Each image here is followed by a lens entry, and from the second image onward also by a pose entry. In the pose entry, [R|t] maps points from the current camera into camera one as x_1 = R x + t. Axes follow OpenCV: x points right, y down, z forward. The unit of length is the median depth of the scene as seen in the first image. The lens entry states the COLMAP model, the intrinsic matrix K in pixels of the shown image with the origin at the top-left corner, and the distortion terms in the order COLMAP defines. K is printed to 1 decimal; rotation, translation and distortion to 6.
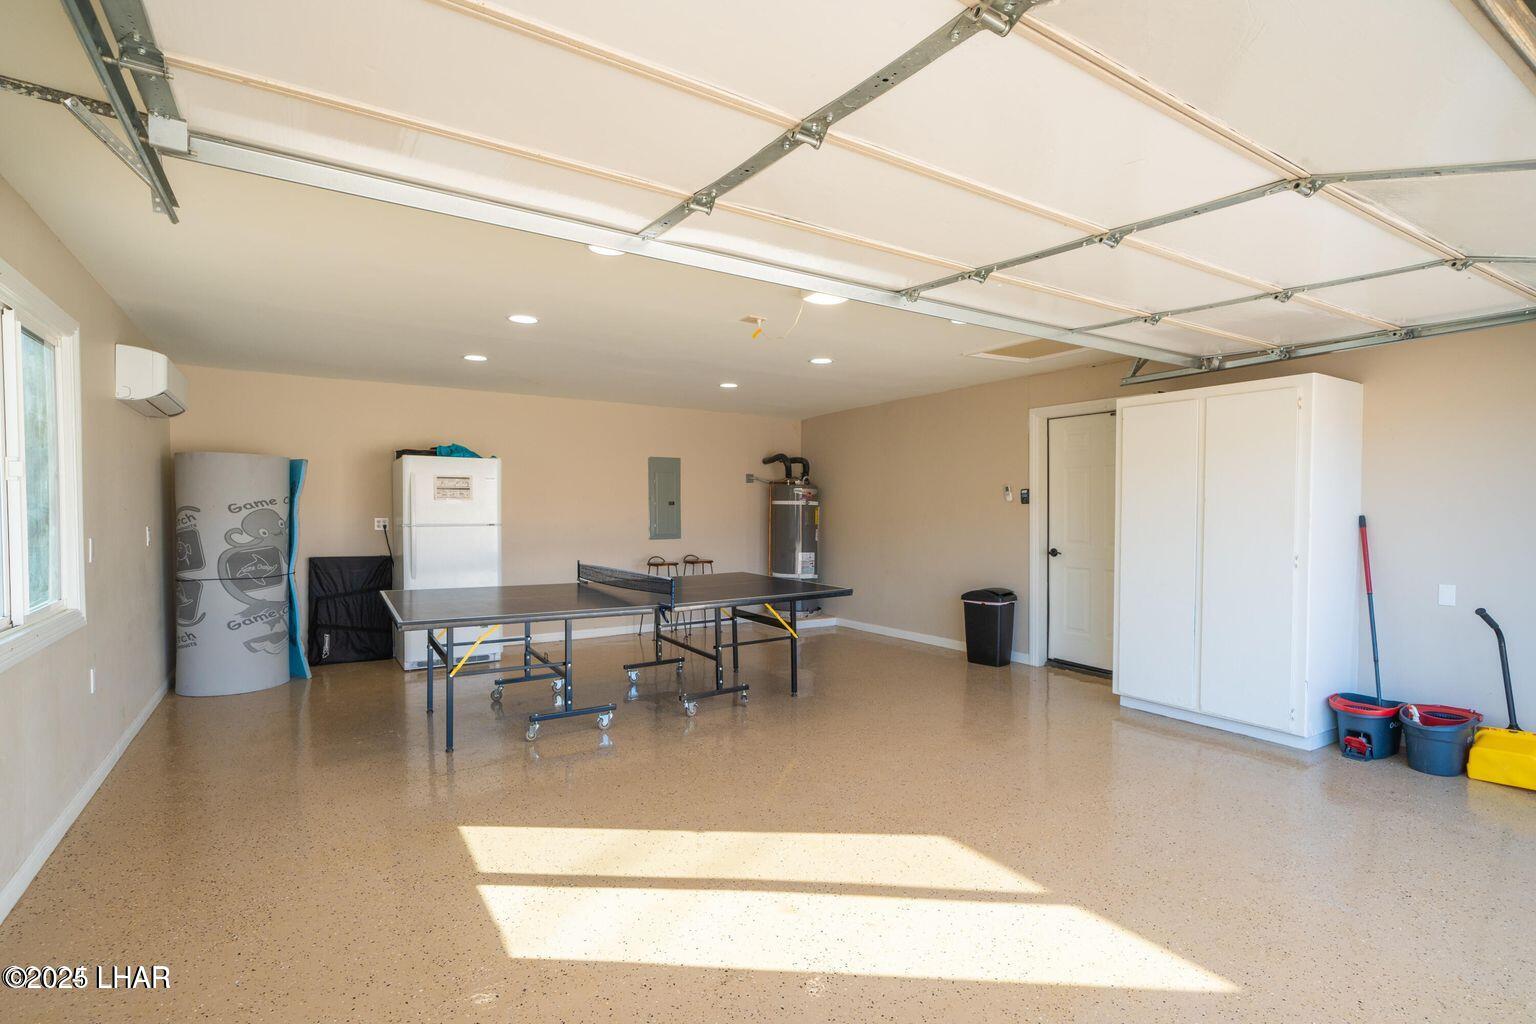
lens RADIAL K [[714.0, 0, 764.9], [0, 714.0, 517.5], [0, 0, 1]] dist [-0.004381, -0.000343]
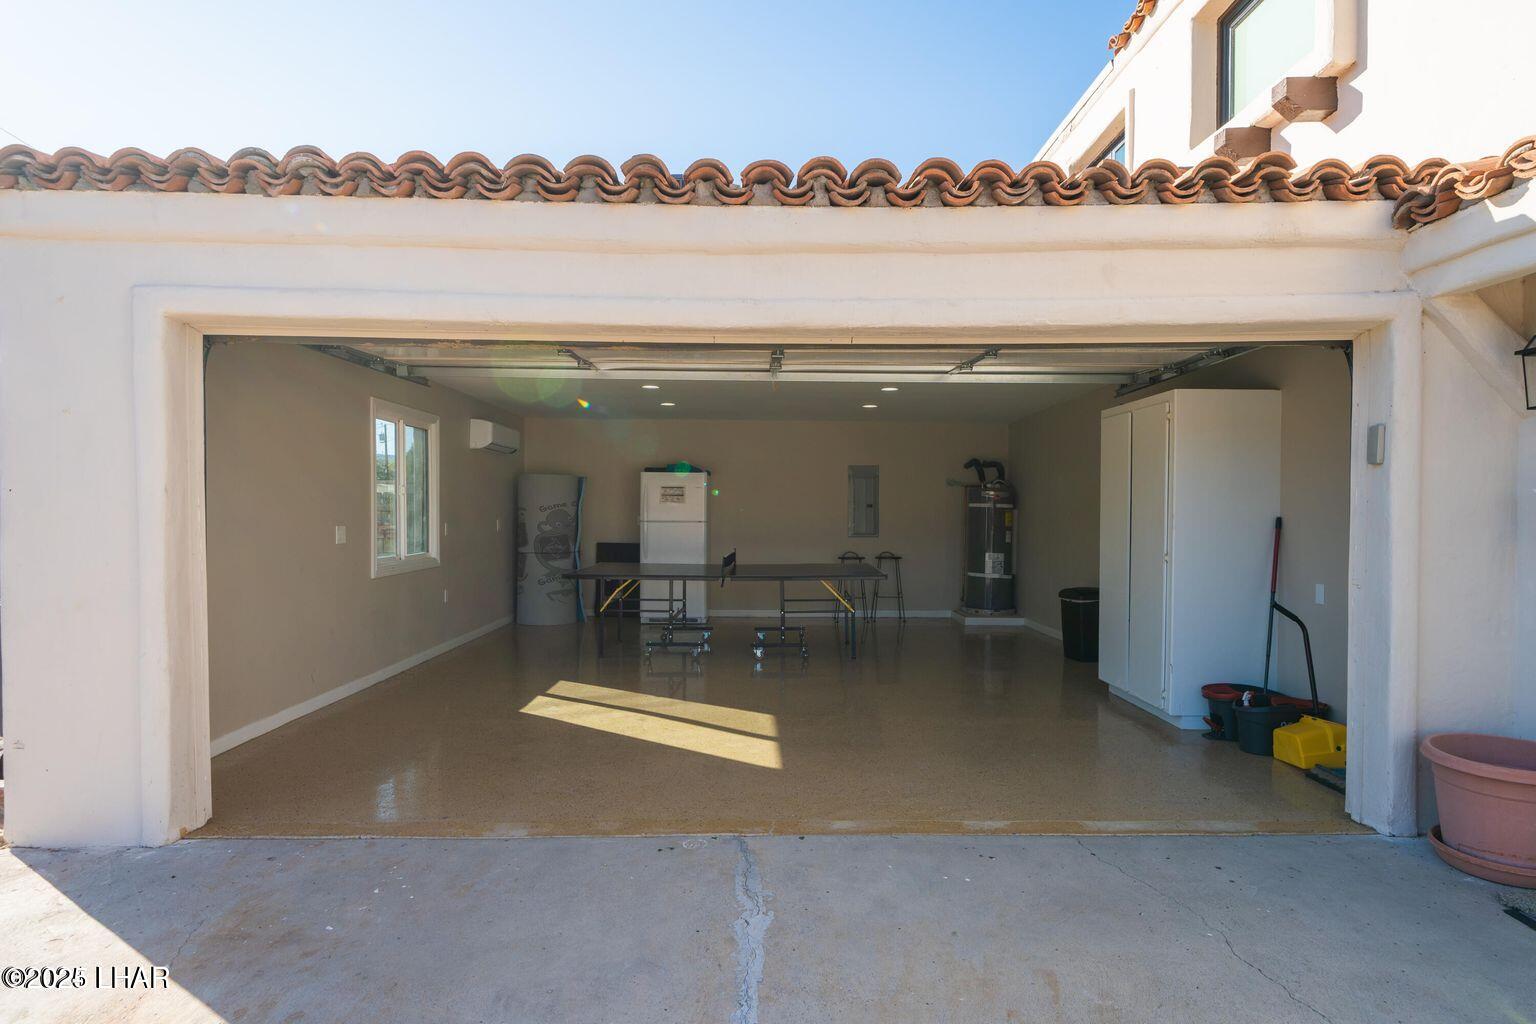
lens RADIAL K [[827.4, 0, 775.2], [0, 827.4, 520.1], [0, 0, 1]] dist [-0.001201, 0.004036]
pose [[0.855822, 0.008458, -0.517202, 0.570143], [-0.010257, 0.999947, -0.000620, 0.006777], [0.517169, 0.005836, 0.855863, -0.274020]]
